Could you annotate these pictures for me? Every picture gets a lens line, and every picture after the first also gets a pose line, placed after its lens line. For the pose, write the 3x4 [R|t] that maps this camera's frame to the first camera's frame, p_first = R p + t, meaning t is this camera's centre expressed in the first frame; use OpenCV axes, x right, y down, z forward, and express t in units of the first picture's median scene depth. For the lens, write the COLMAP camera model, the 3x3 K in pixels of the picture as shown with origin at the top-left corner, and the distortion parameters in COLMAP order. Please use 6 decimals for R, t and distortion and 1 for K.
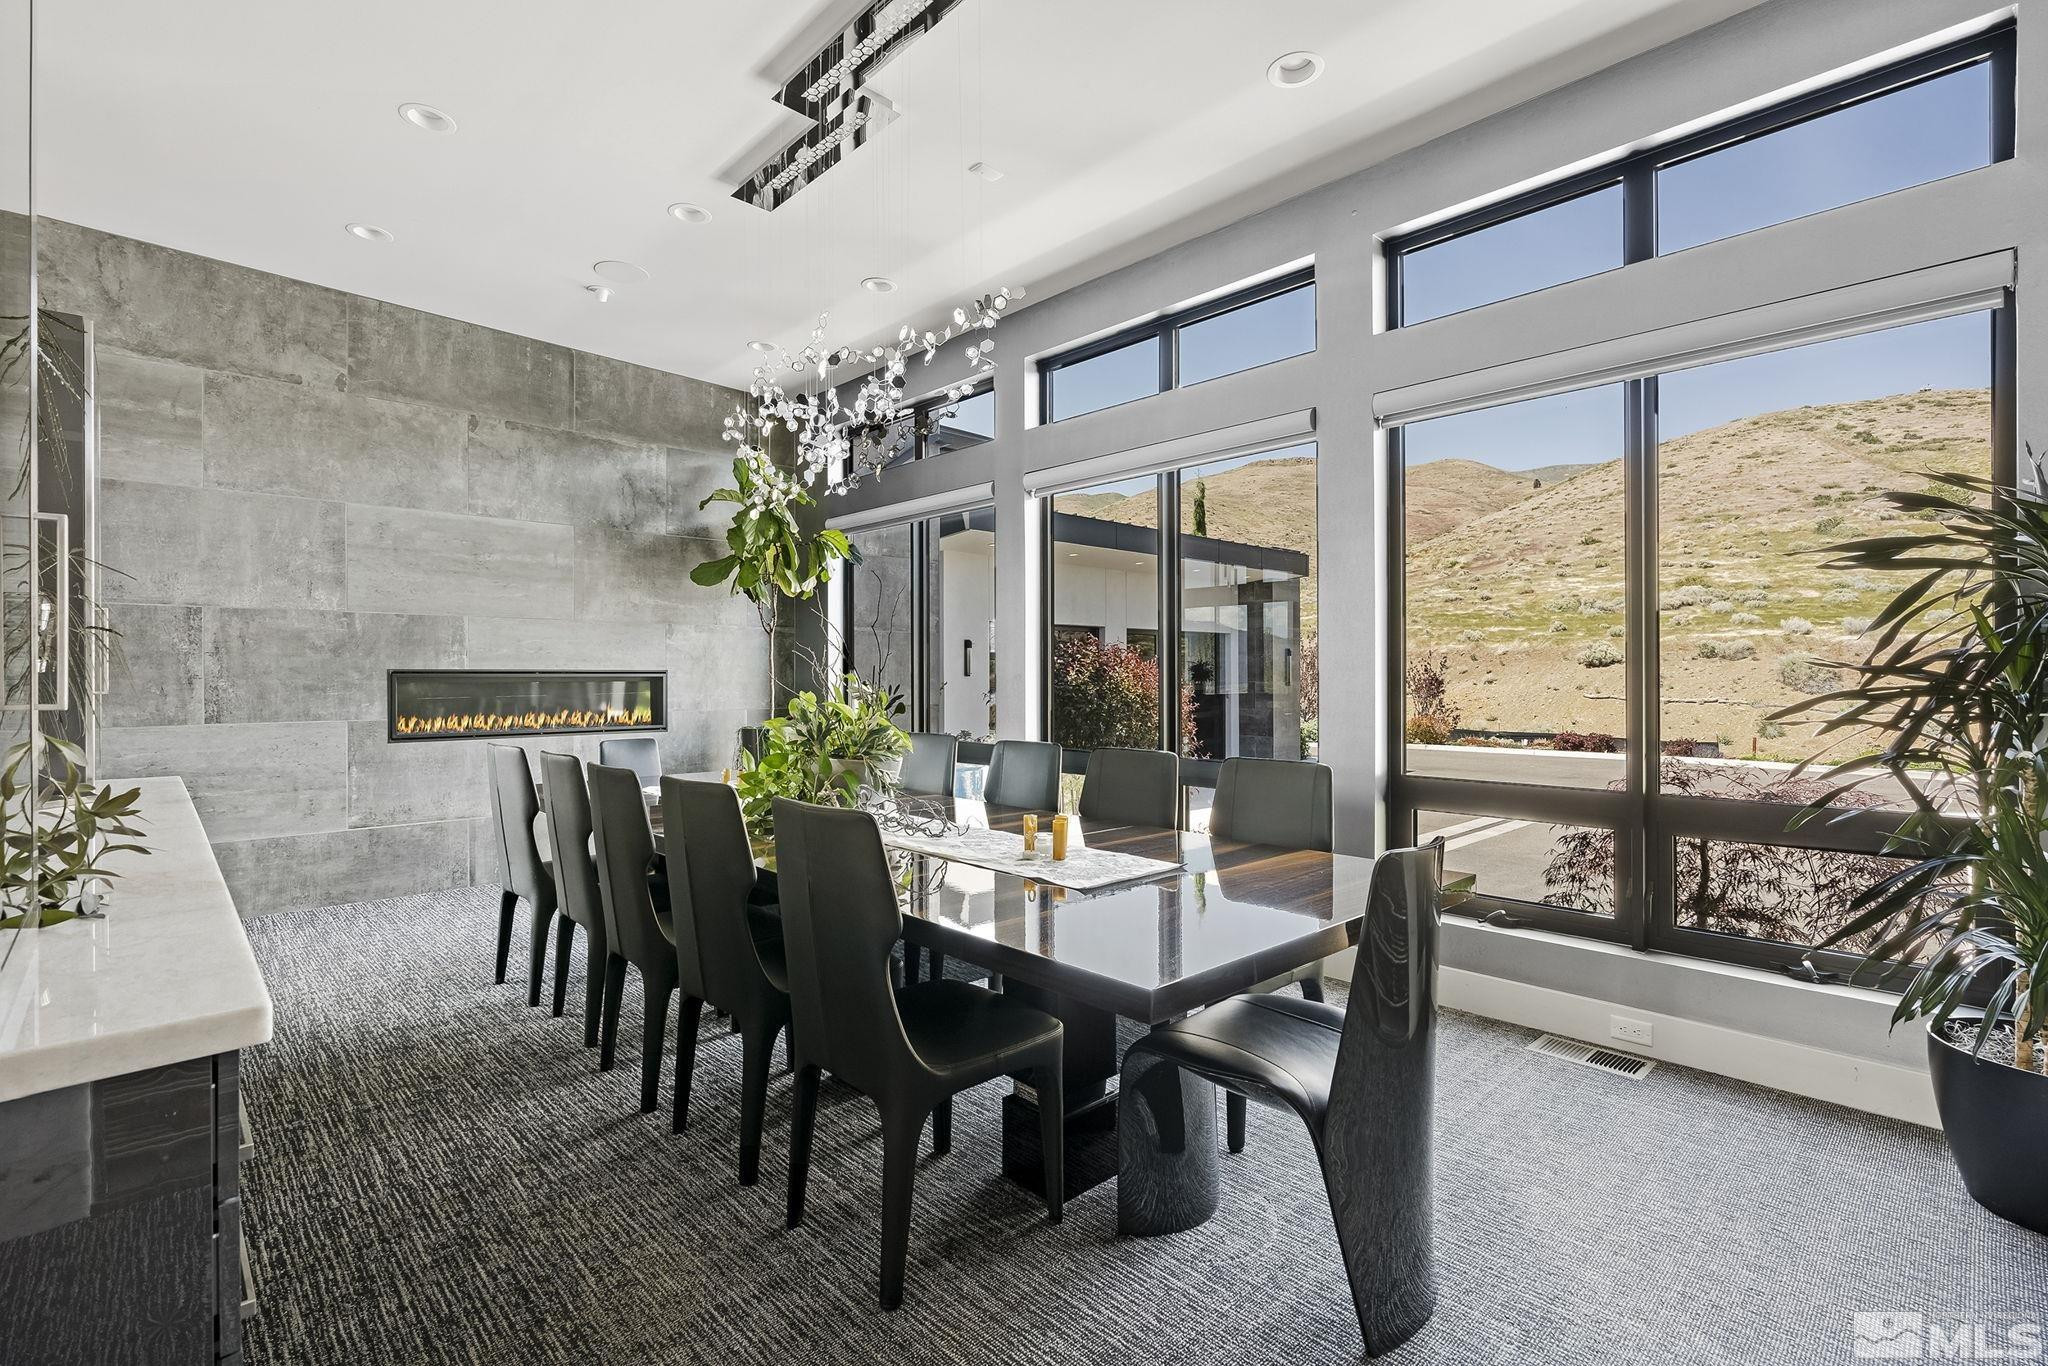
lens RADIAL K [[921.2, 0, 1031.7], [0, 921.2, 685.1], [0, 0, 1]] dist [-0.025448, 0.000203]
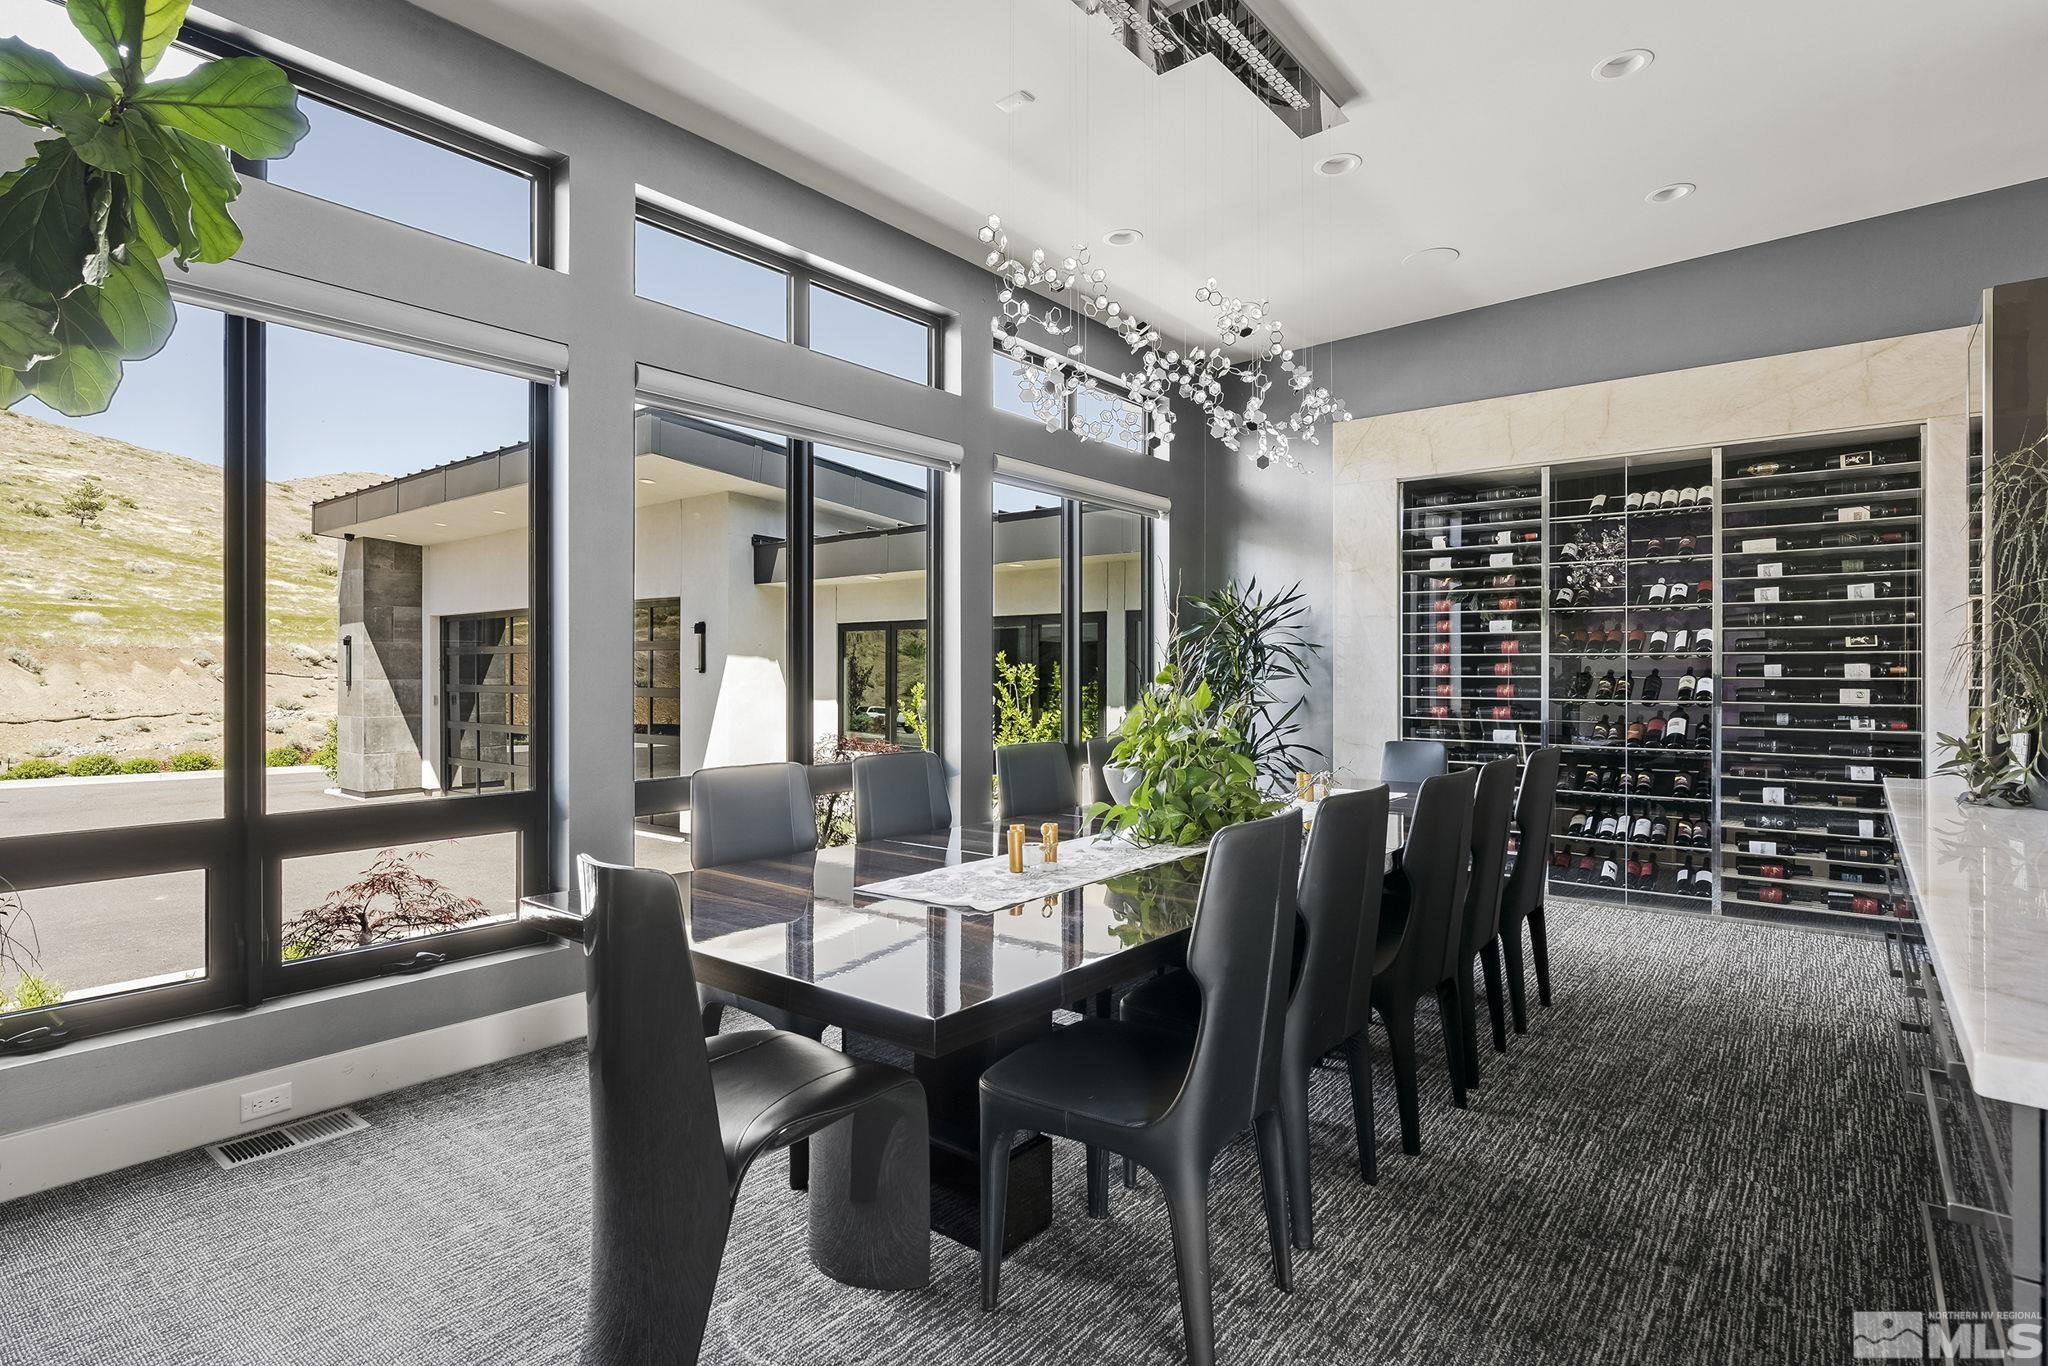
lens RADIAL K [[1053.4, 0, 1029.6], [0, 1053.4, 669.7], [0, 0, 1]] dist [0.024330, -0.000074]
pose [[-0.136666, 0.004494, 0.990607, -0.825457], [0.009275, 0.999952, -0.003257, -0.010323], [-0.990574, 0.008743, -0.136701, 0.883553]]
